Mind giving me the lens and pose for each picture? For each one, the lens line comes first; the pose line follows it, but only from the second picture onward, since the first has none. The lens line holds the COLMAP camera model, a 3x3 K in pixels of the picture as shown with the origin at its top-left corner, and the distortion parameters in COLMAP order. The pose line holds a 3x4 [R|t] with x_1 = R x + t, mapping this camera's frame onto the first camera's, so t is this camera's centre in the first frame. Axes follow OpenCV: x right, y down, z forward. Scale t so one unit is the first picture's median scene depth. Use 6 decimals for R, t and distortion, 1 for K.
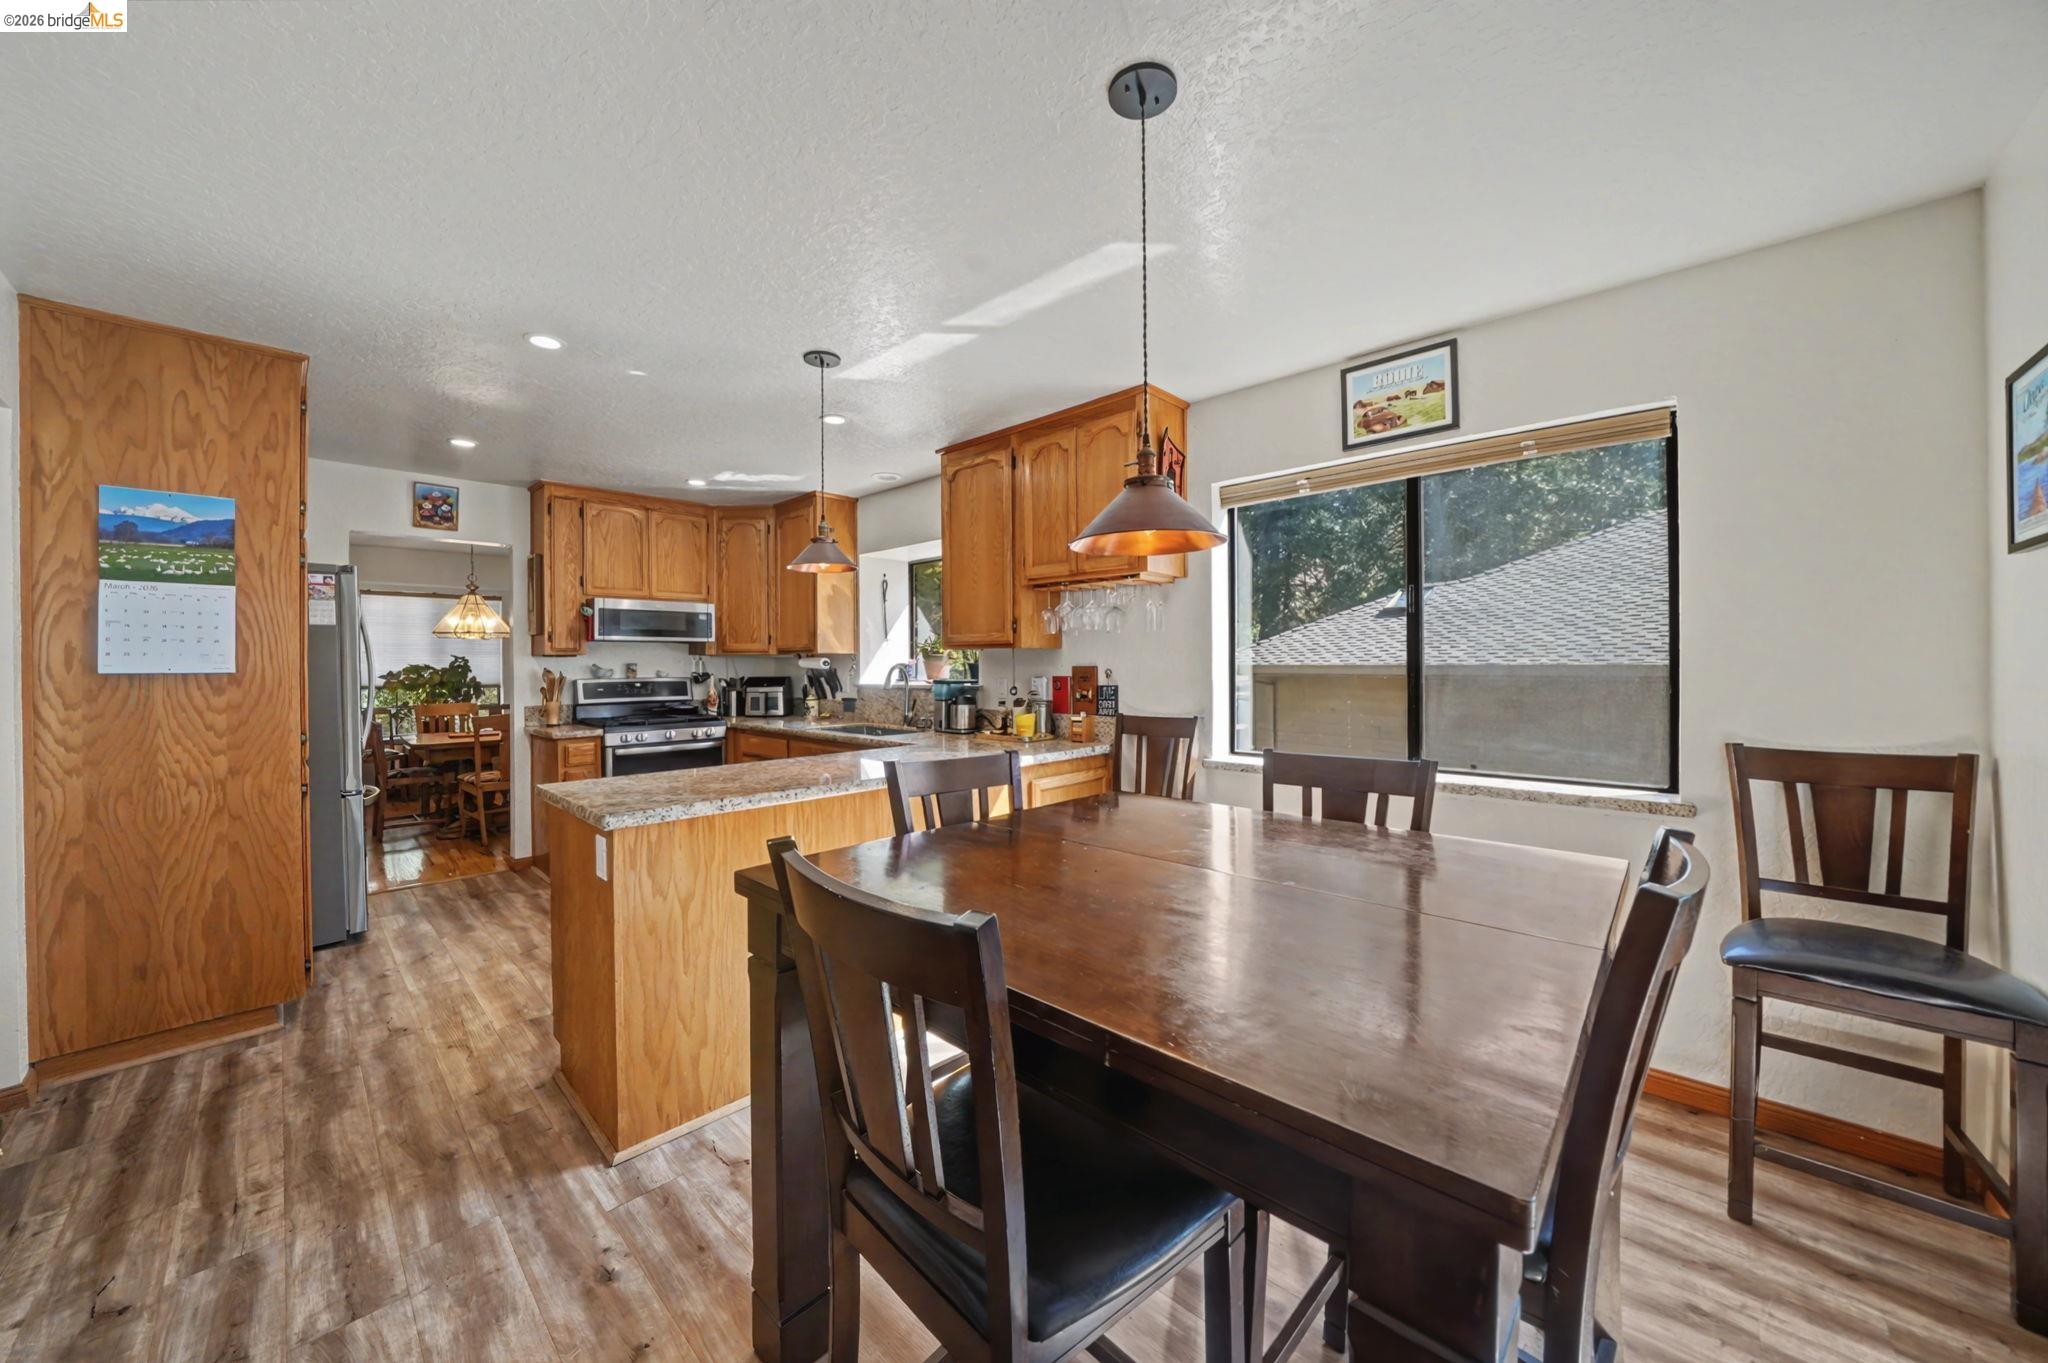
lens RADIAL K [[714.9, 0, 1016.4], [0, 714.9, 663.0], [0, 0, 1]] dist [-0.028756, -0.000061]
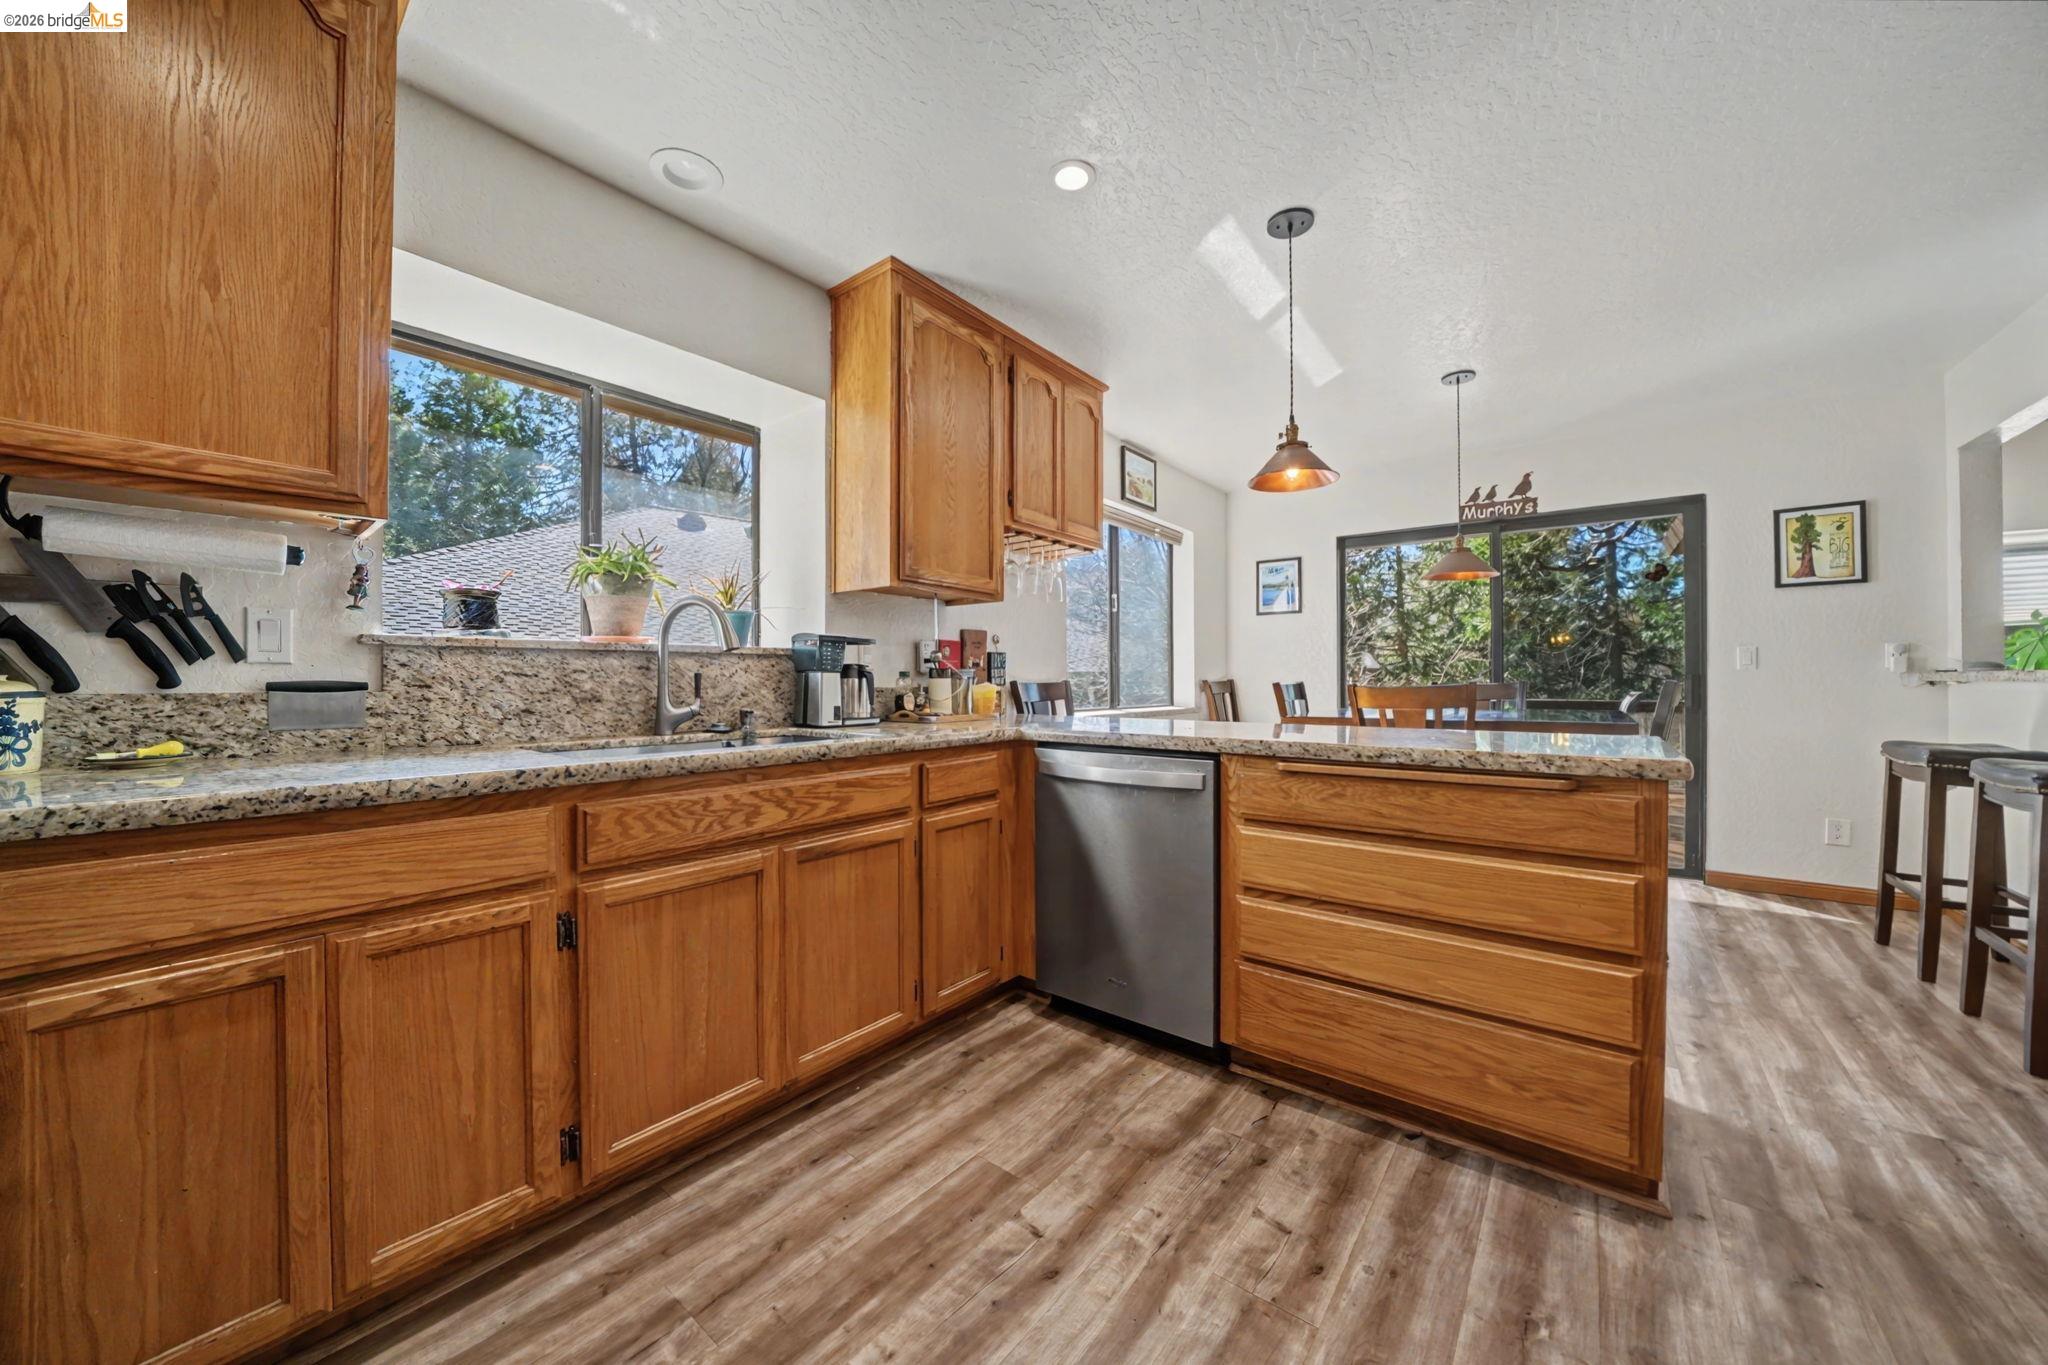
lens RADIAL K [[723.3, 0, 1014.1], [0, 723.3, 668.1], [0, 0, 1]] dist [-0.028964, 0.002550]
pose [[-0.084675, 0.026308, 0.996061, -0.639441], [0.003770, 0.999653, -0.026083, 0.060226], [-0.996402, 0.001546, -0.084745, 0.841325]]
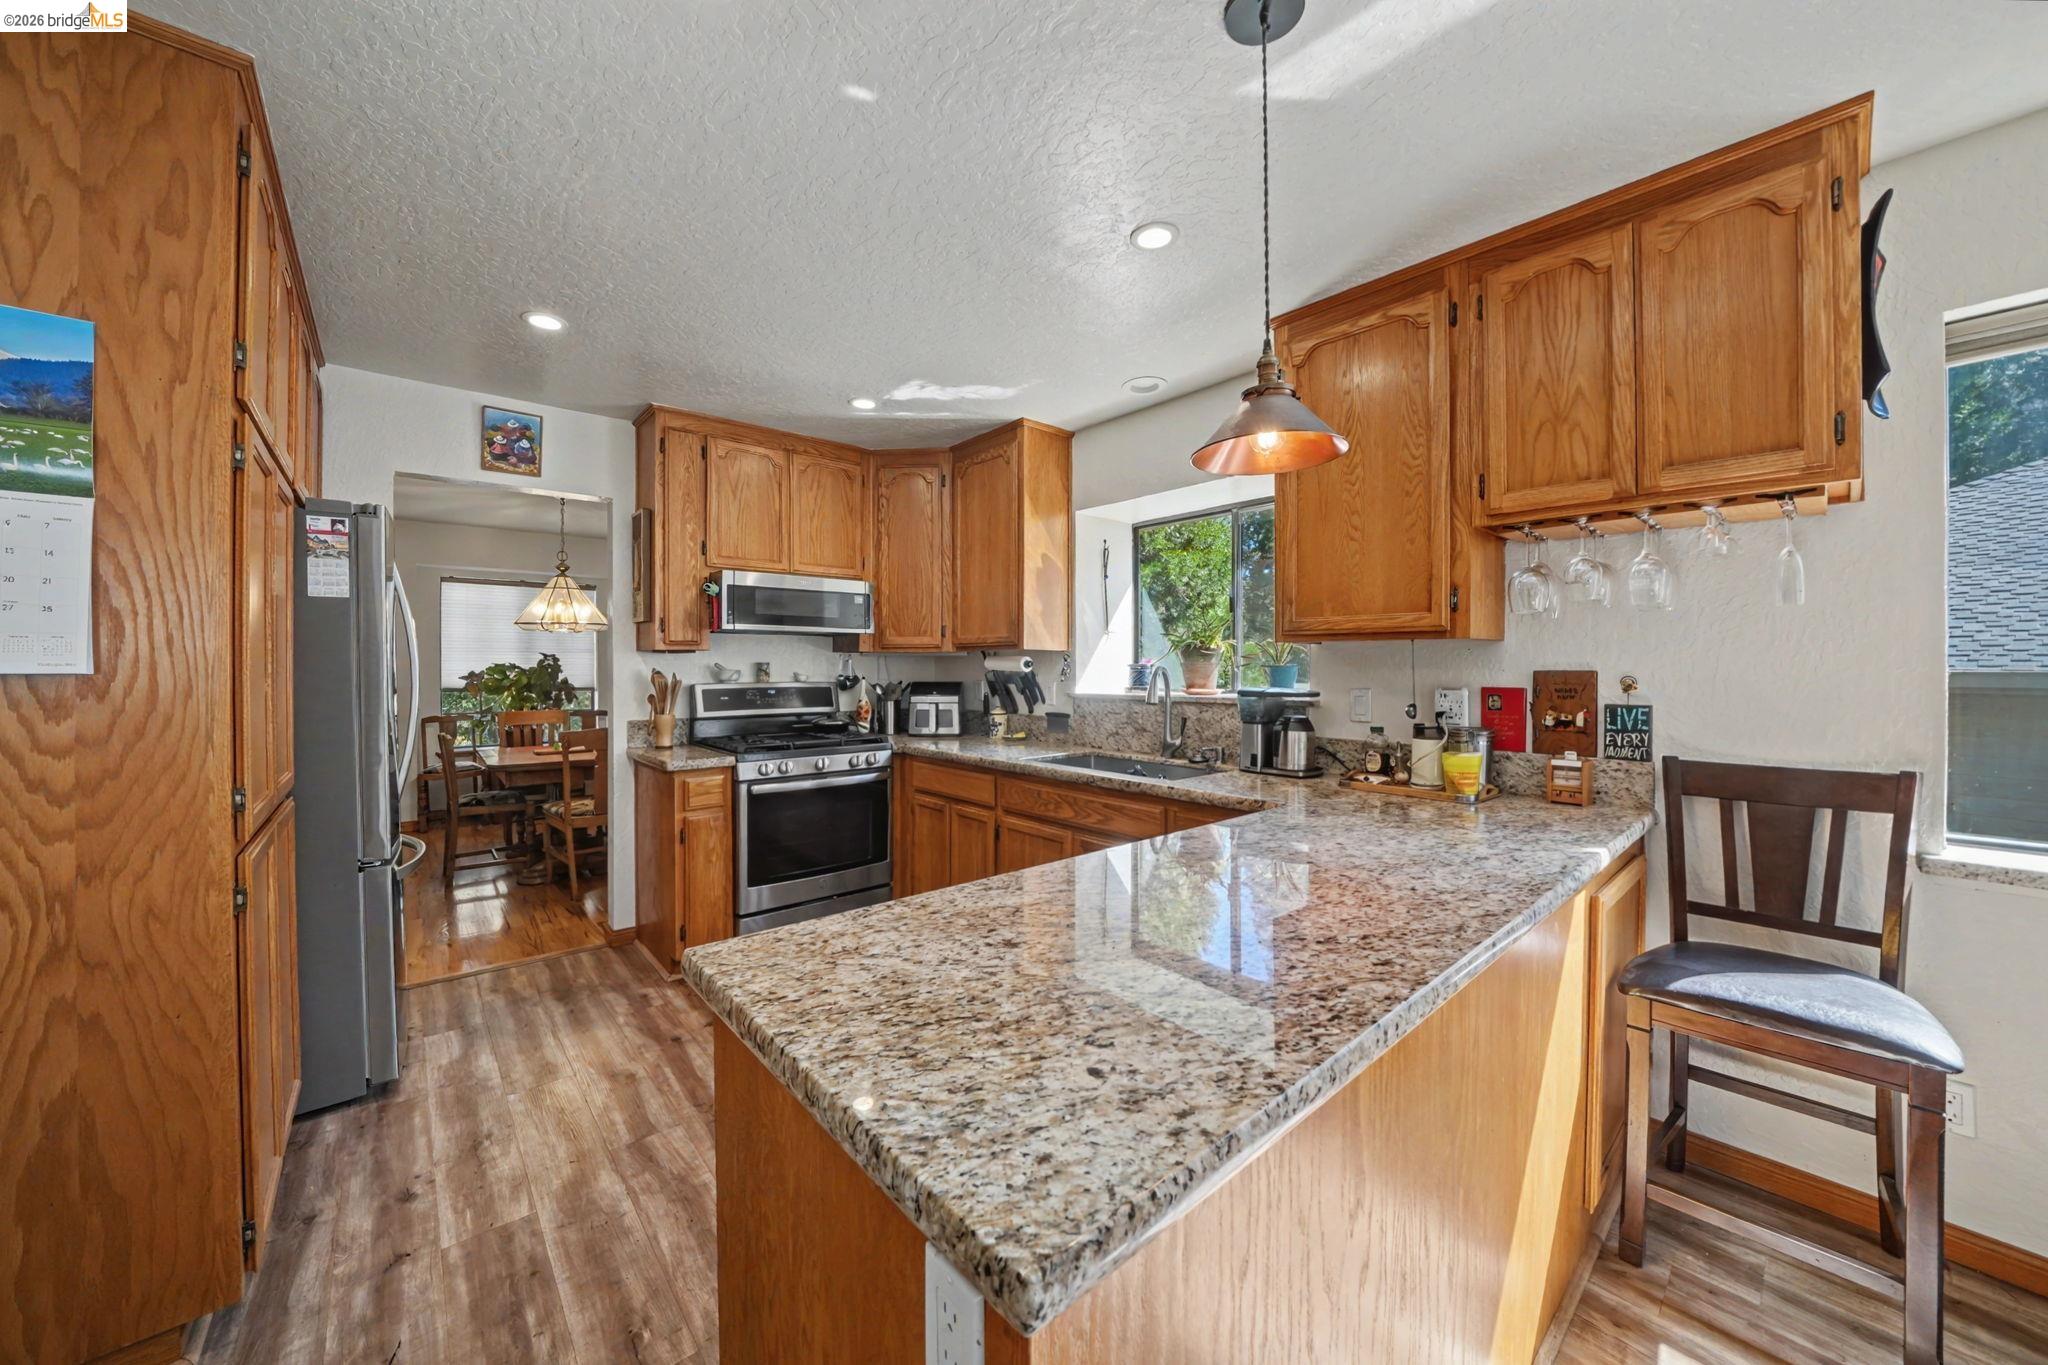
lens RADIAL K [[723.3, 0, 1014.1], [0, 723.3, 668.1], [0, 0, 1]] dist [-0.028964, 0.002550]
pose [[0.994924, 0.006133, -0.100443, -0.236177], [-0.005875, 0.999979, 0.002867, 0.002646], [0.100458, -0.002262, 0.994939, 0.316847]]
